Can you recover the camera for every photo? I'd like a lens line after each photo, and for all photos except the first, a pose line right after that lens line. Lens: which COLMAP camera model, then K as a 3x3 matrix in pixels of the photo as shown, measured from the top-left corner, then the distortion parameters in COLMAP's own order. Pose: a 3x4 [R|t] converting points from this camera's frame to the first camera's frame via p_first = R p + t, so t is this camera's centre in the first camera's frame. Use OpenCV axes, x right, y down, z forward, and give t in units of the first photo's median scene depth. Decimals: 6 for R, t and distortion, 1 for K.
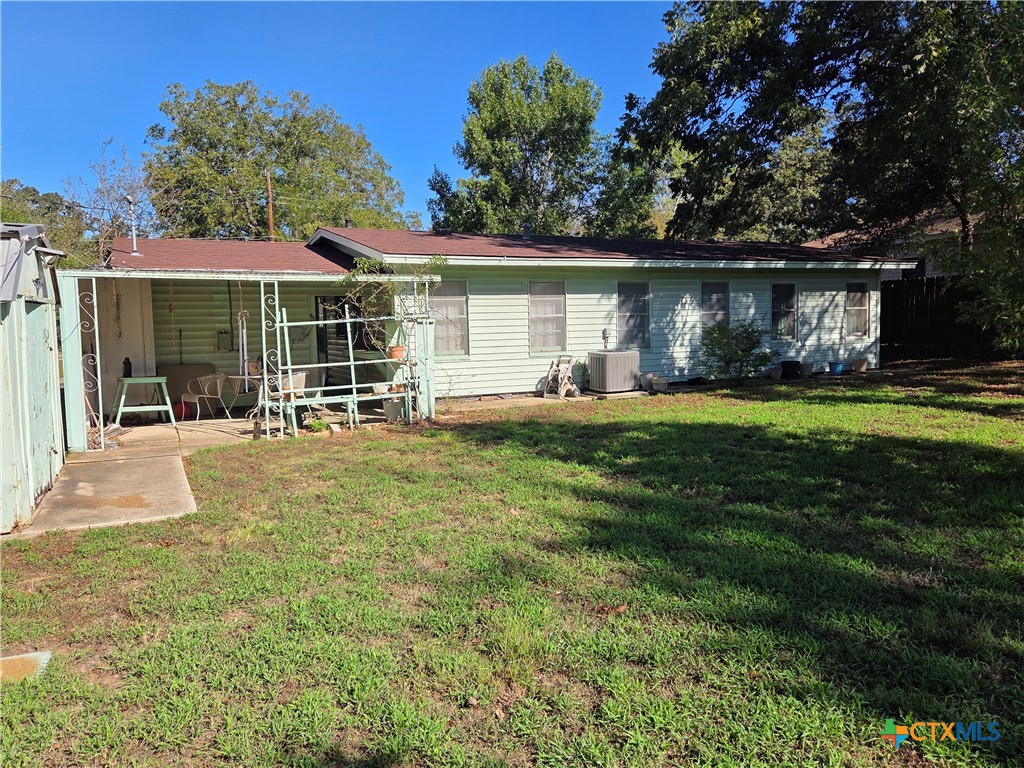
lens RADIAL K [[735.6, 0, 512.9], [0, 735.6, 388.3], [0, 0, 1]] dist [0.007746, -0.007720]
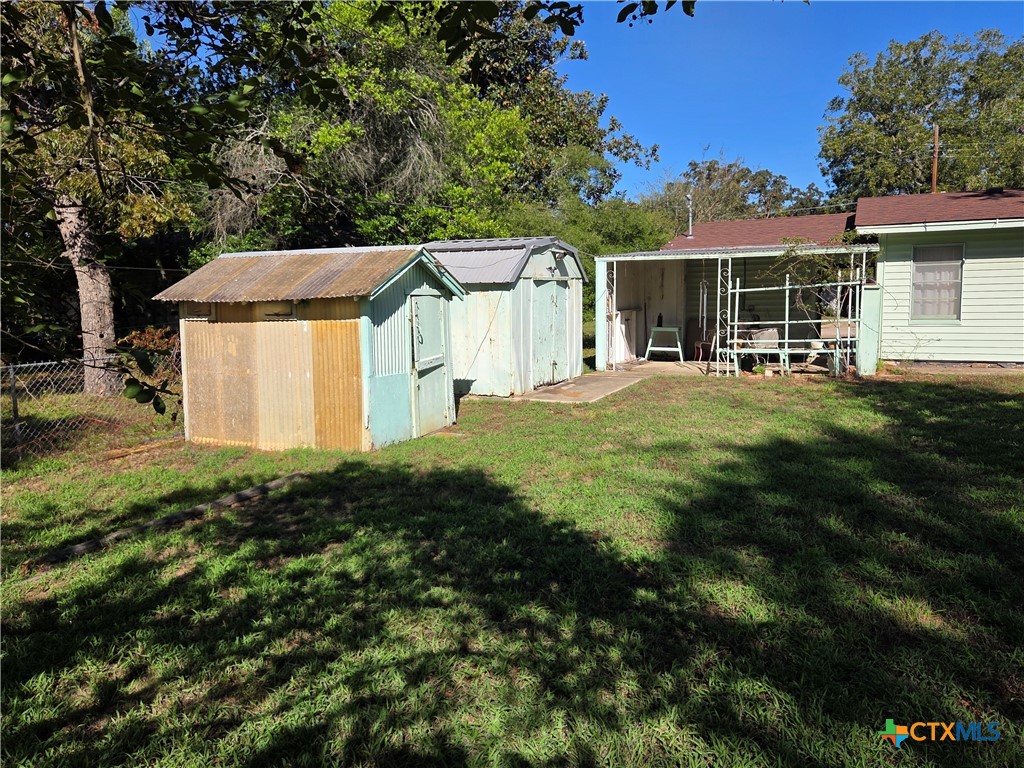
lens RADIAL K [[735.6, 0, 510.2], [0, 735.6, 380.8], [0, 0, 1]] dist [0.007746, -0.007720]
pose [[0.609862, 0.098851, -0.786319, 0.443559], [-0.063022, 0.995098, 0.076218, -0.001318], [0.789998, 0.003073, 0.613102, -0.110734]]
